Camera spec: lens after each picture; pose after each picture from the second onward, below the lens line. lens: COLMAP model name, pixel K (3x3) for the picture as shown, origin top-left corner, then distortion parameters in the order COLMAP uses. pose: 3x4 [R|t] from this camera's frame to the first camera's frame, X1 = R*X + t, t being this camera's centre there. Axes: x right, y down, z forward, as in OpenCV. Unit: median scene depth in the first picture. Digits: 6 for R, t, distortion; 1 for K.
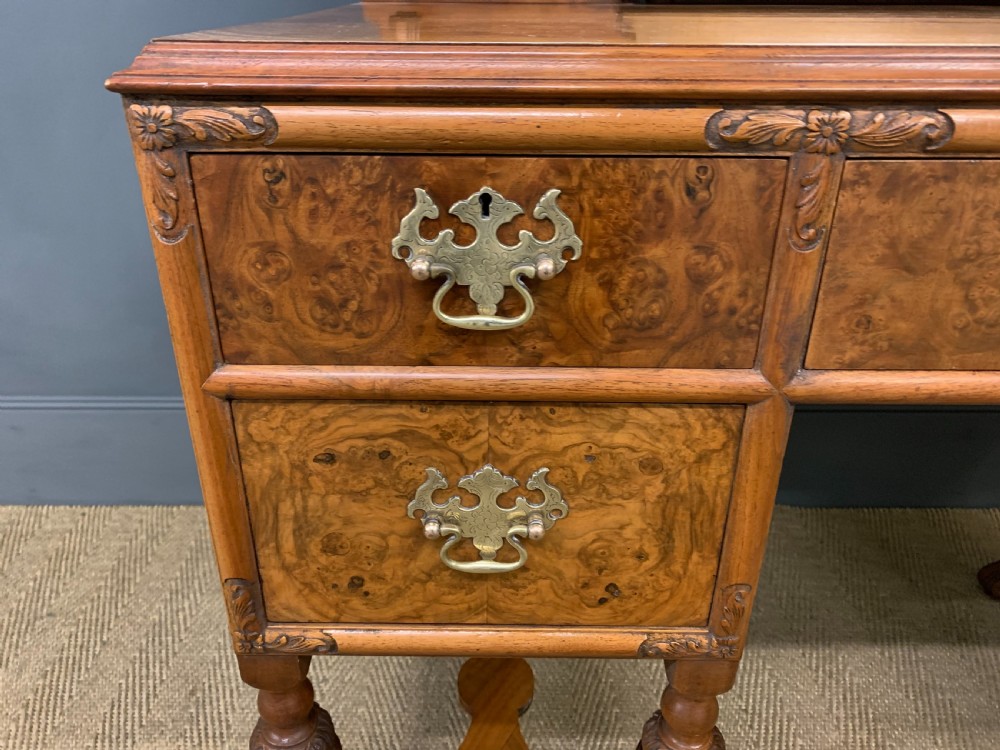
lens RADIAL K [[773.5, 0, 491.0], [0, 773.5, 372.6], [0, 0, 1]] dist [0.061429, -0.091710]
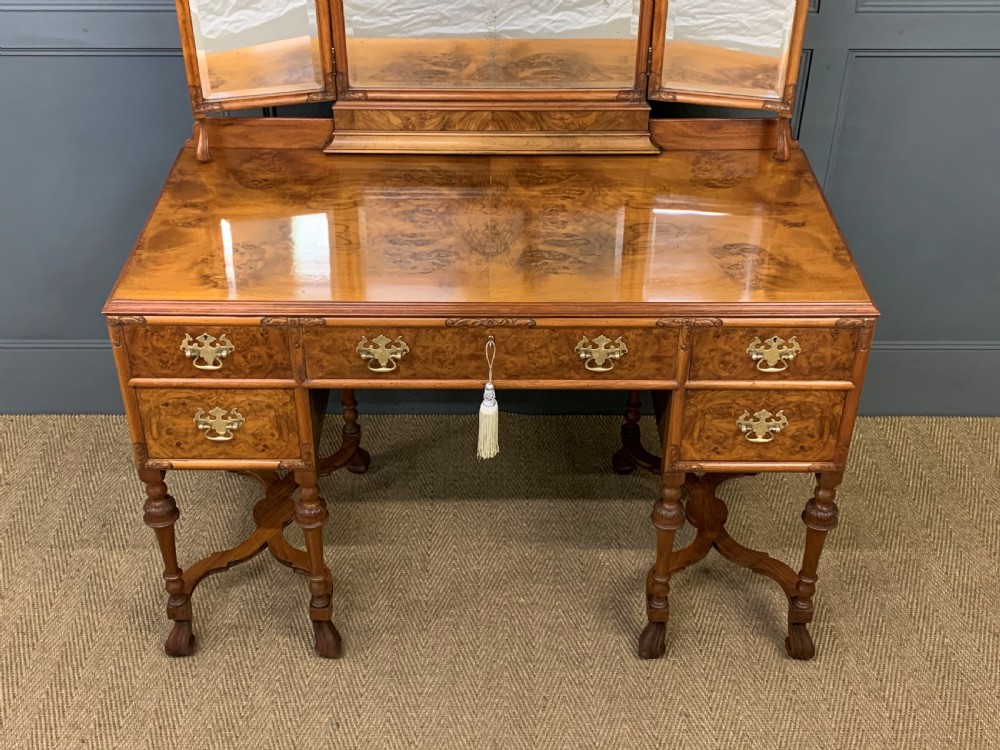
lens RADIAL K [[1254.4, 0, 487.0], [0, 1254.4, 369.9], [0, 0, 1]] dist [0.235442, -0.782471]
pose [[0.999988, -0.001486, -0.004578, 1.152361], [0.002120, 0.989881, 0.141885, -0.781829], [0.004321, -0.141893, 0.989873, -4.207215]]
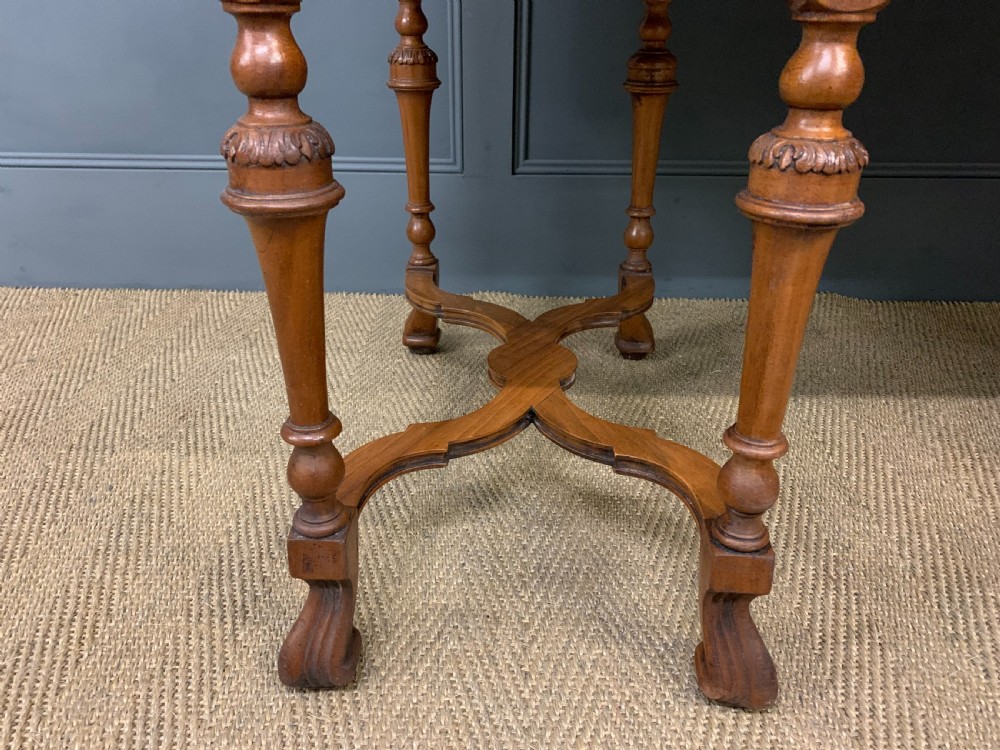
lens RADIAL K [[769.3, 0, 487.8], [0, 769.3, 373.9], [0, 0, 1]] dist [0.039863, -0.049574]
pose [[0.999477, 0.011428, -0.030239, -0.036182], [-0.011839, 0.999840, -0.013423, 0.929186], [0.030081, 0.013774, 0.999453, 0.358232]]
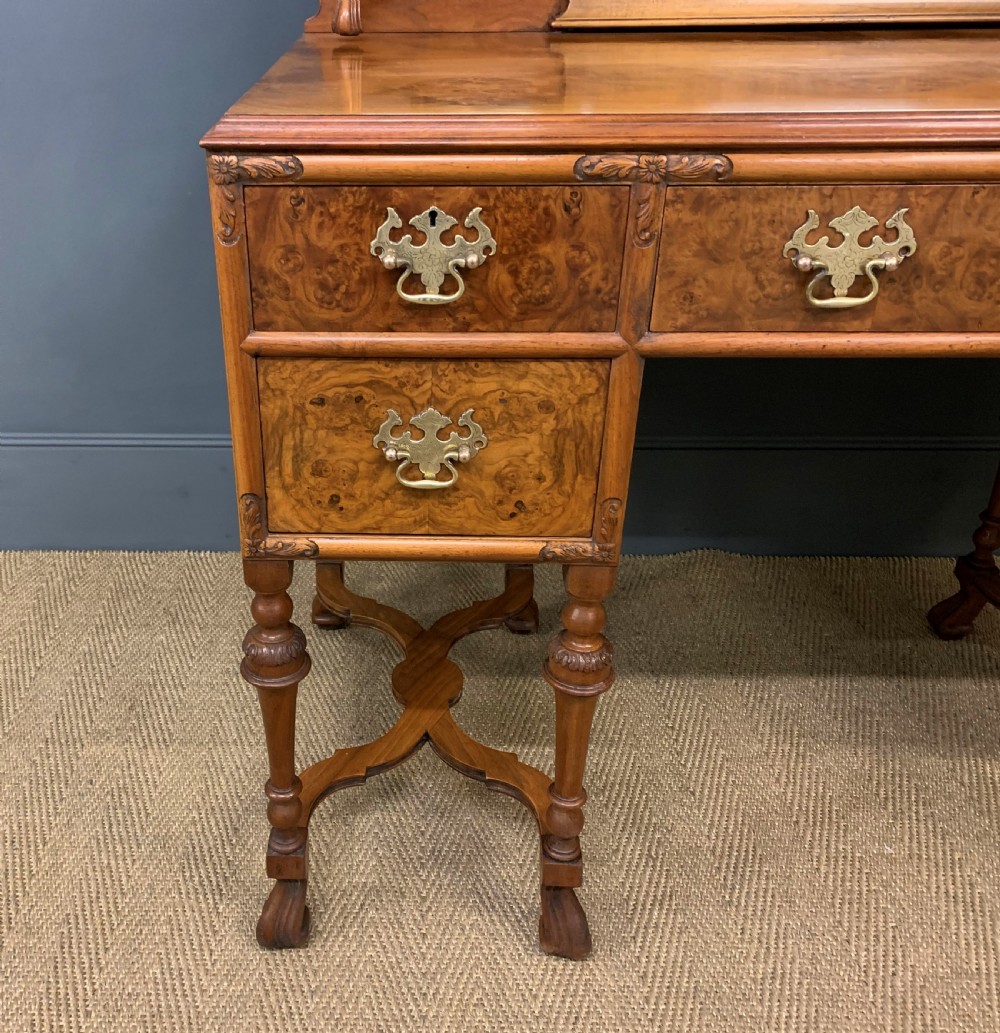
lens RADIAL K [[1057.8, 0, 373.9], [0, 1057.8, 516.7], [0, 0, 1]] dist [0.180504, -0.479743]
pose [[0.999541, 0.002238, -0.030201, -0.050857], [-0.000970, 0.999119, 0.041944, 0.246449], [0.030268, -0.041895, 0.998663, -0.989106]]
